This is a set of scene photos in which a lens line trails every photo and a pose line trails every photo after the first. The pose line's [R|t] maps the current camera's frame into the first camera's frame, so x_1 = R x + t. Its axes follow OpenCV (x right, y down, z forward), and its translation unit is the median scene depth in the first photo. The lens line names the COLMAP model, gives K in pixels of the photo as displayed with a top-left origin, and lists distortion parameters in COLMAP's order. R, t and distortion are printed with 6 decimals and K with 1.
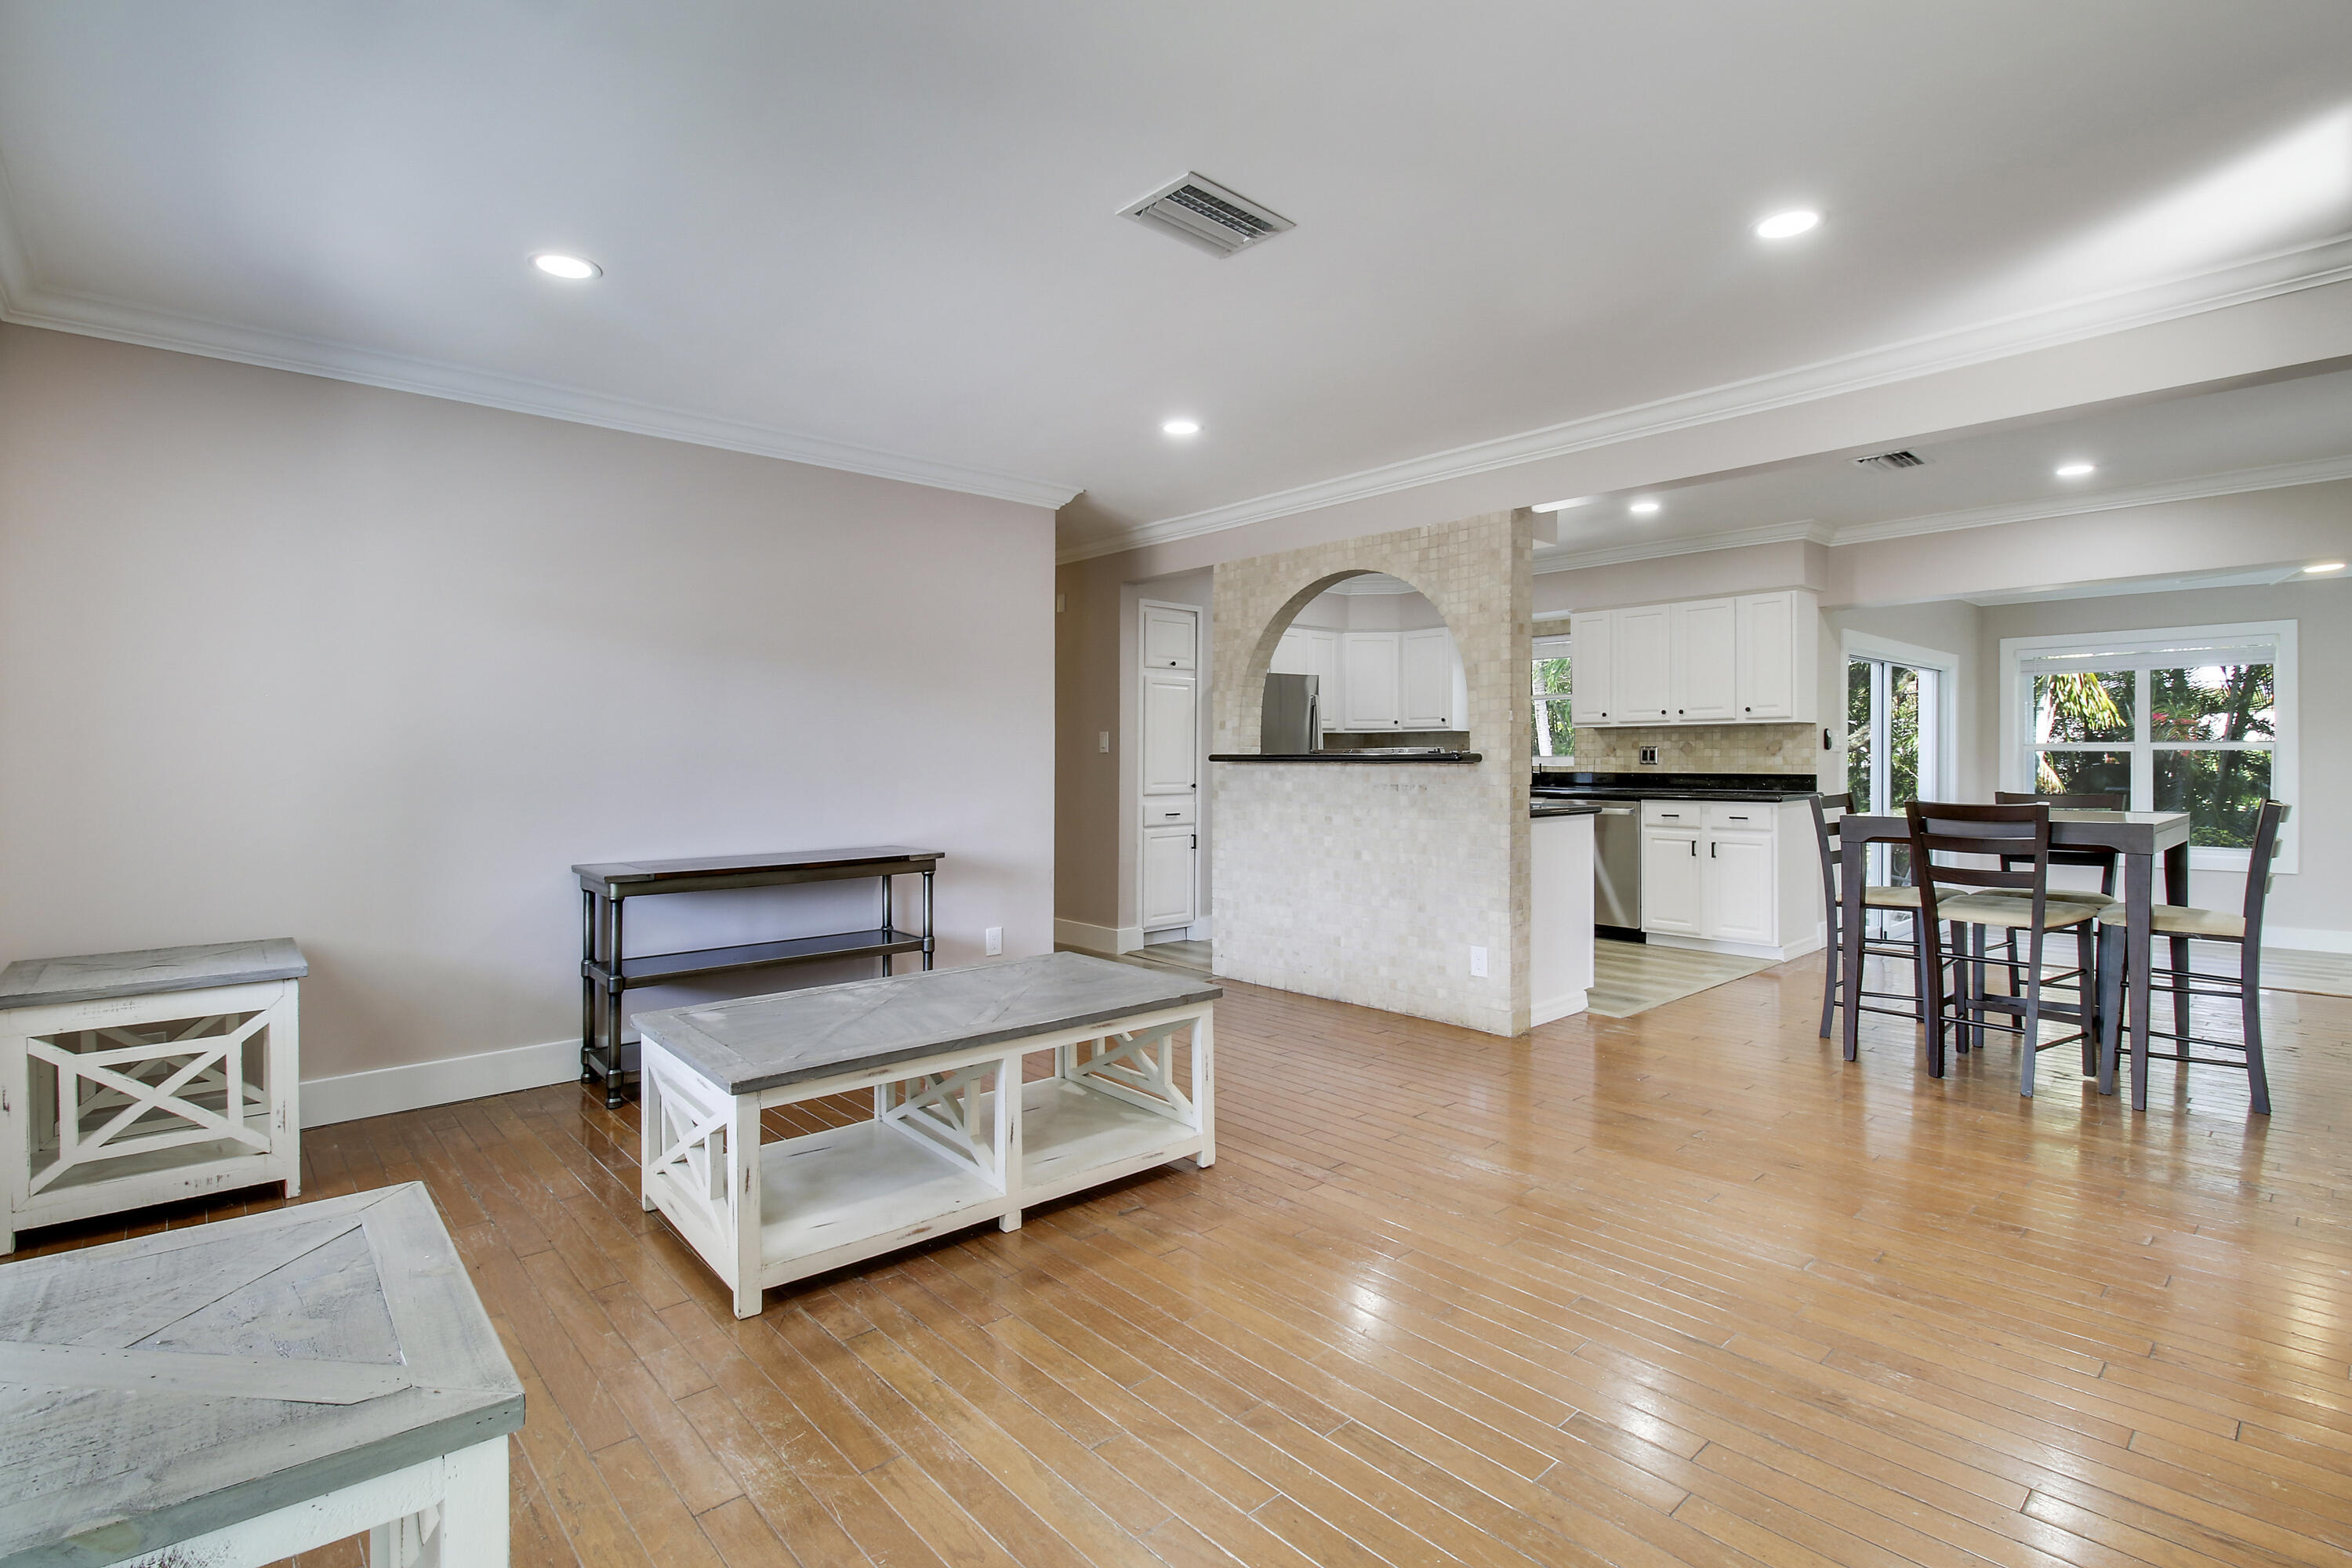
lens RADIAL K [[1116.4, 0, 1188.2], [0, 1116.4, 767.4], [0, 0, 1]] dist [-0.000309, -0.000126]
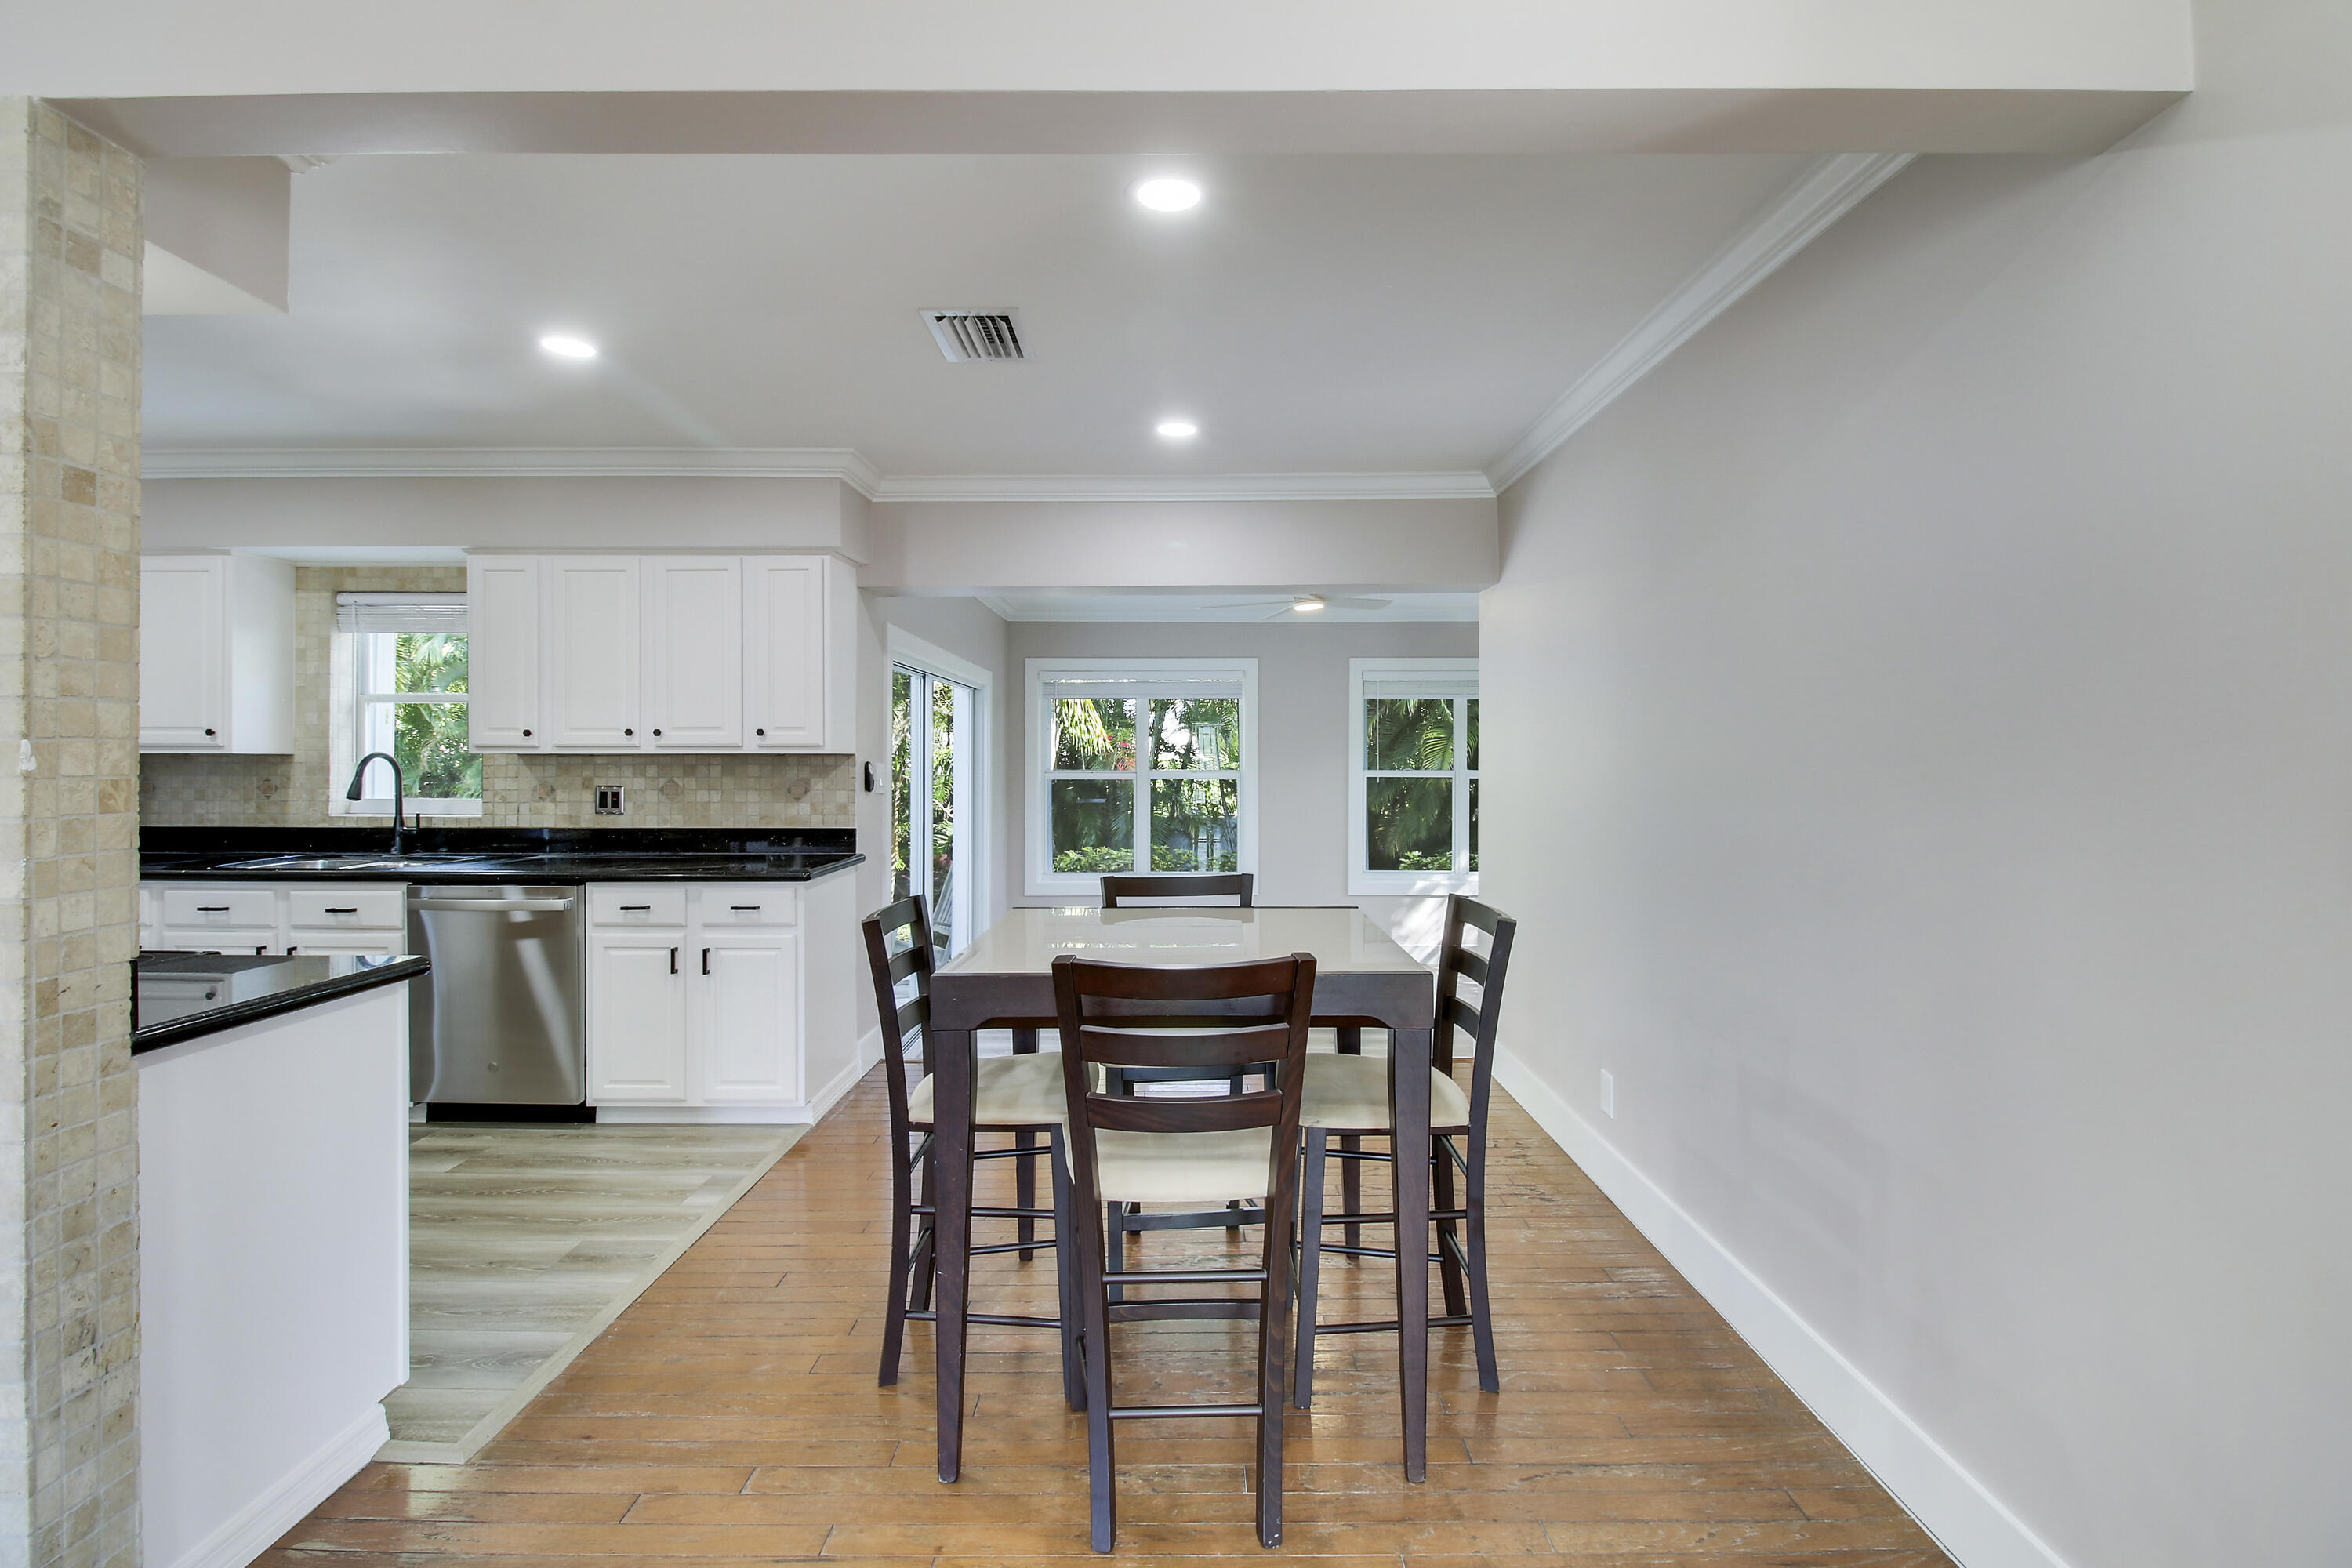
lens RADIAL K [[1117.0, 0, 1185.8], [0, 1117.0, 765.1], [0, 0, 1]] dist [-0.014328, -0.001166]
pose [[0.681520, 0.002193, 0.731796, 0.194098], [0.003507, 0.999974, -0.006263, -0.027521], [-0.731791, 0.006834, 0.681495, 0.374387]]
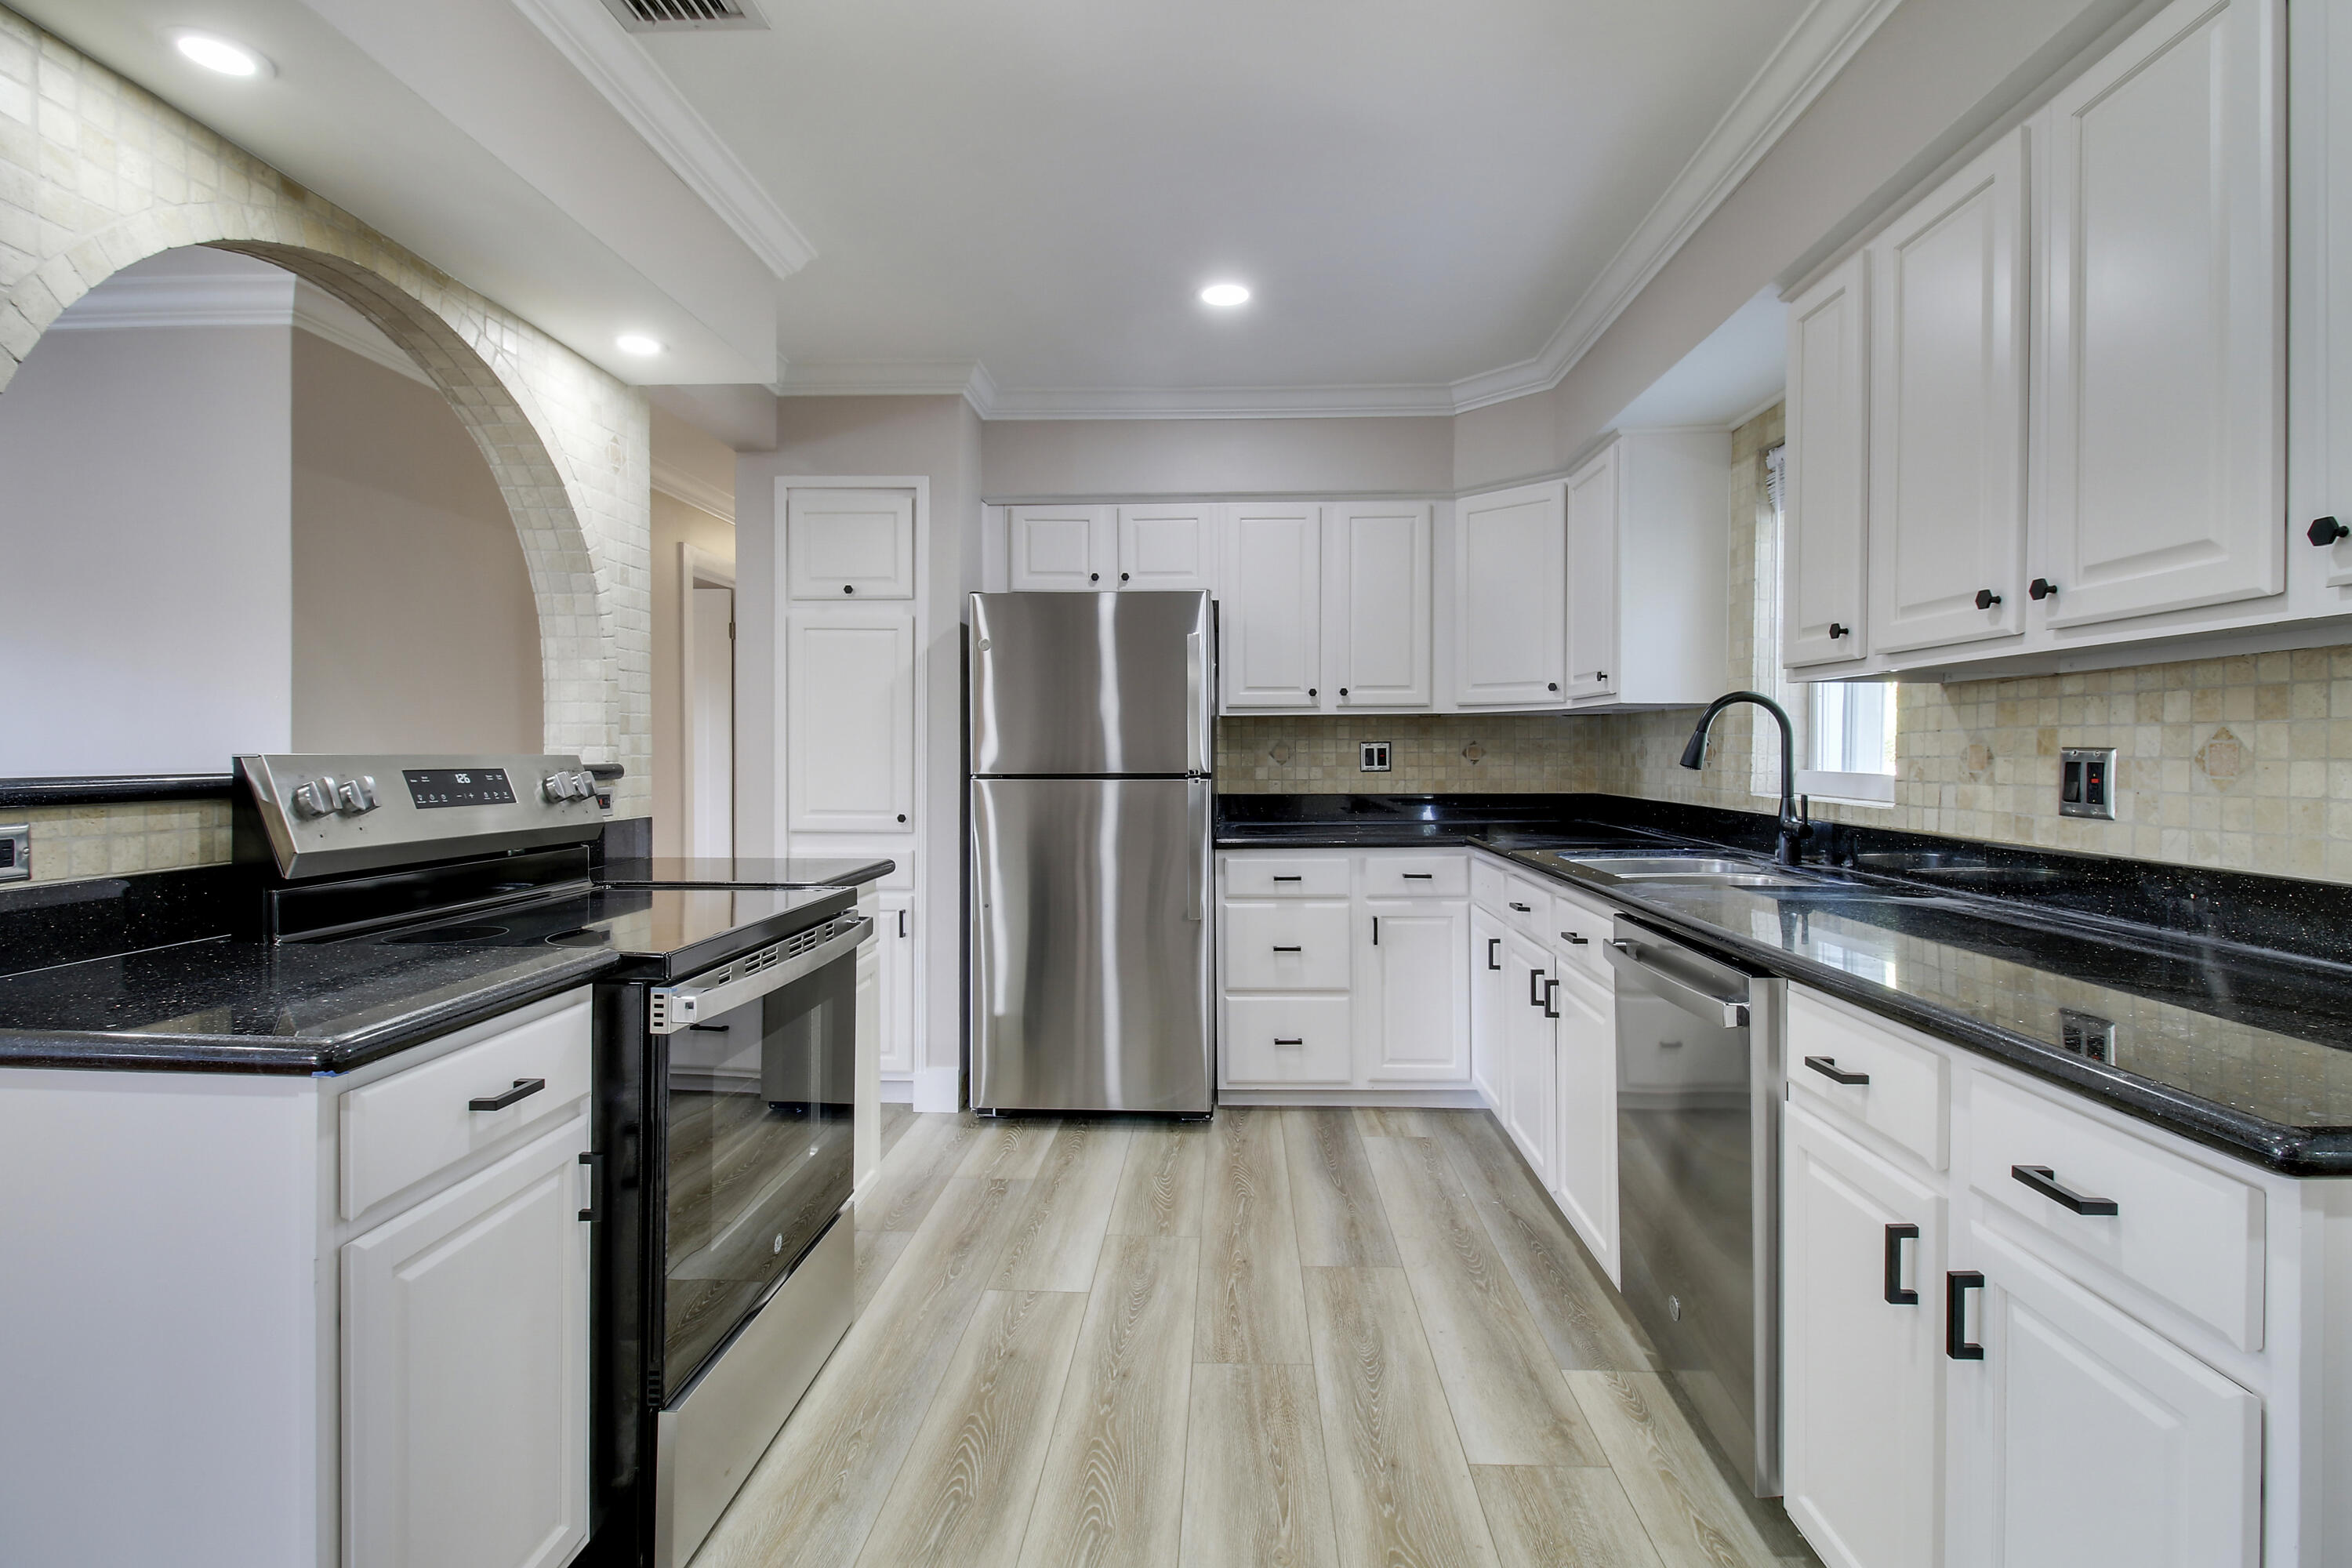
lens RADIAL K [[1117.0, 0, 1186.1], [0, 1117.0, 765.1], [0, 0, 1]] dist [-0.014328, -0.001166]
pose [[0.709855, 0.014591, -0.704197, 0.485216], [-0.010189, 0.999894, 0.010447, -0.016647], [0.704274, -0.000241, 0.709928, 0.746717]]
